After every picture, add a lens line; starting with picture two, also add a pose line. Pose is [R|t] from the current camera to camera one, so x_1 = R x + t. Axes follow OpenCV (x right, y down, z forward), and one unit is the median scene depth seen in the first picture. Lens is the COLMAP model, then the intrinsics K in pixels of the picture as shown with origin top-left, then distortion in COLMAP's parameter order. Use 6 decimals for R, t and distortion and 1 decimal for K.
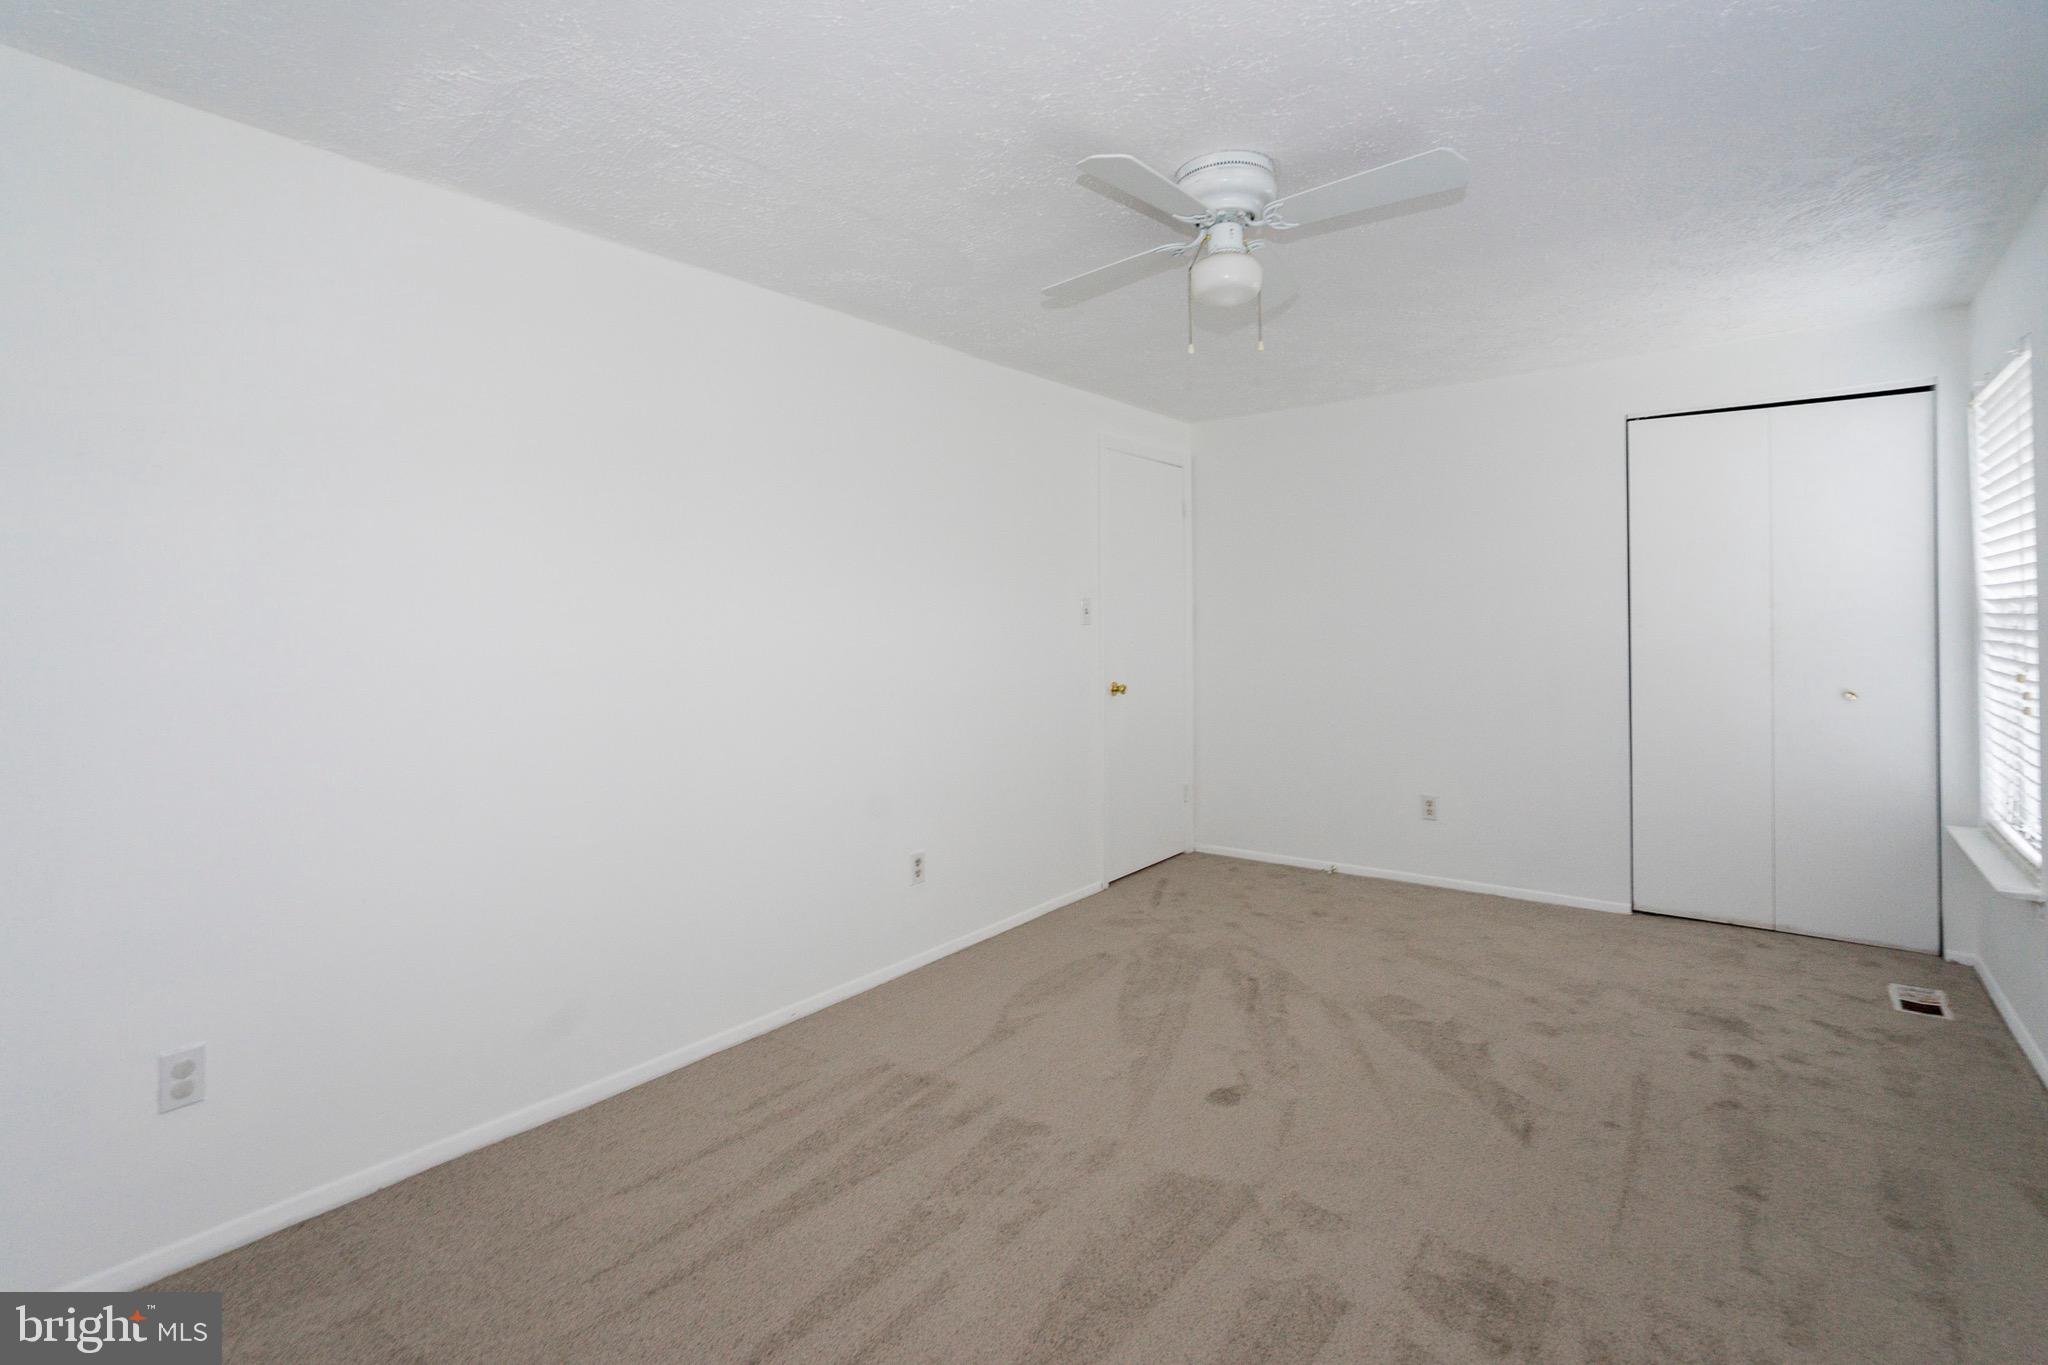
lens RADIAL K [[986.0, 0, 1019.7], [0, 986.0, 614.1], [0, 0, 1]] dist [-0.002101, -0.000123]
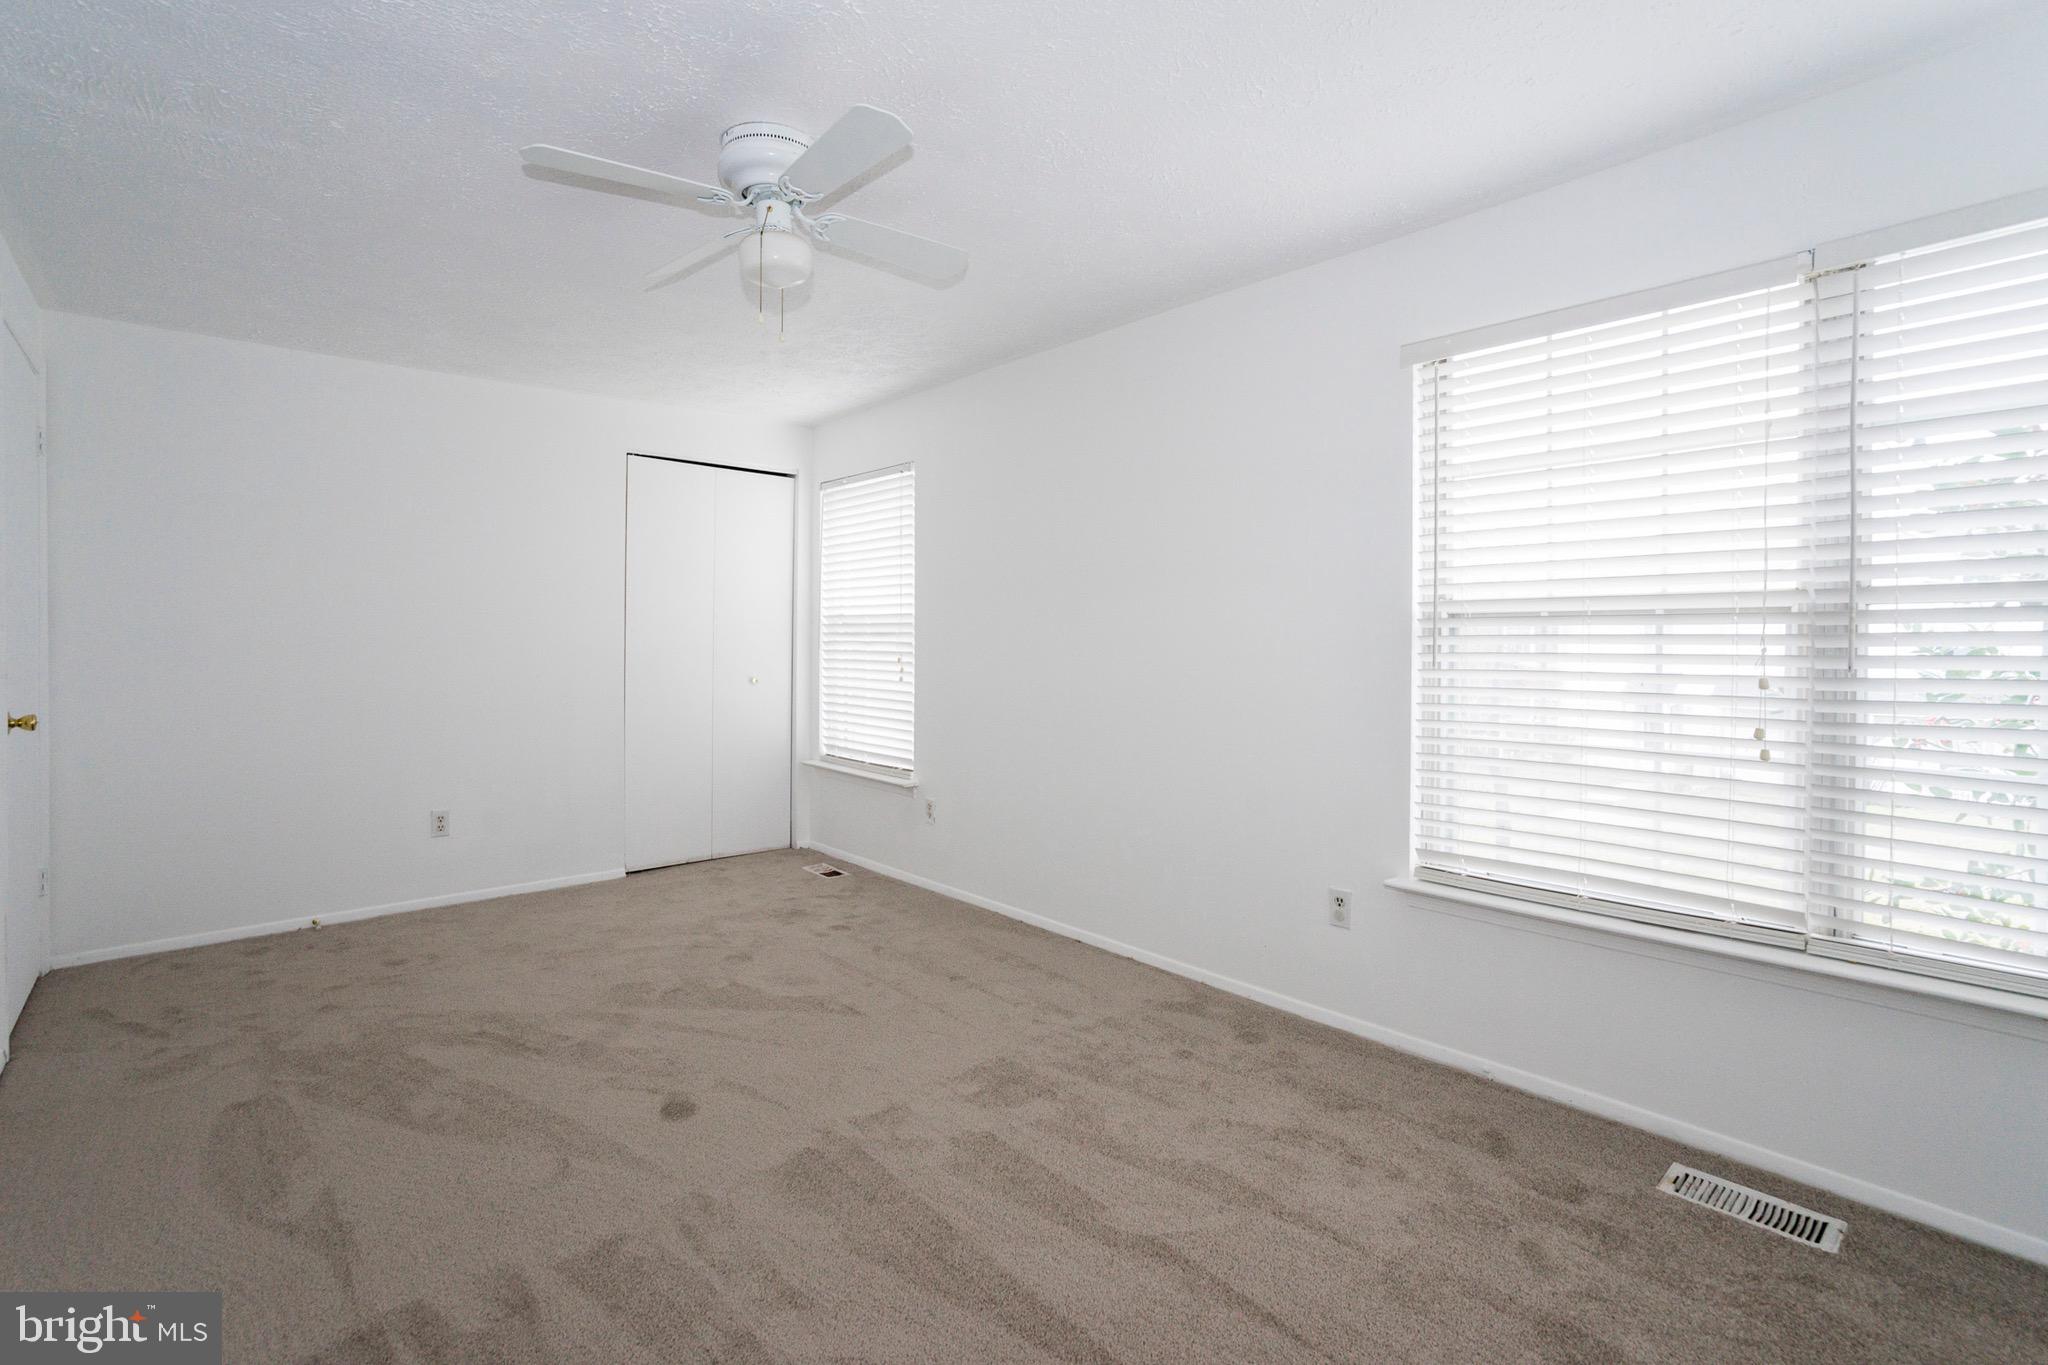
lens RADIAL K [[939.9, 0, 1024.4], [0, 939.9, 638.5], [0, 0, 1]] dist [0.001365, 0.000594]
pose [[0.198537, 0.012474, 0.980014, -0.518328], [-0.006239, 0.999915, -0.011463, 0.044075], [-0.980073, -0.003839, 0.198598, 0.432261]]
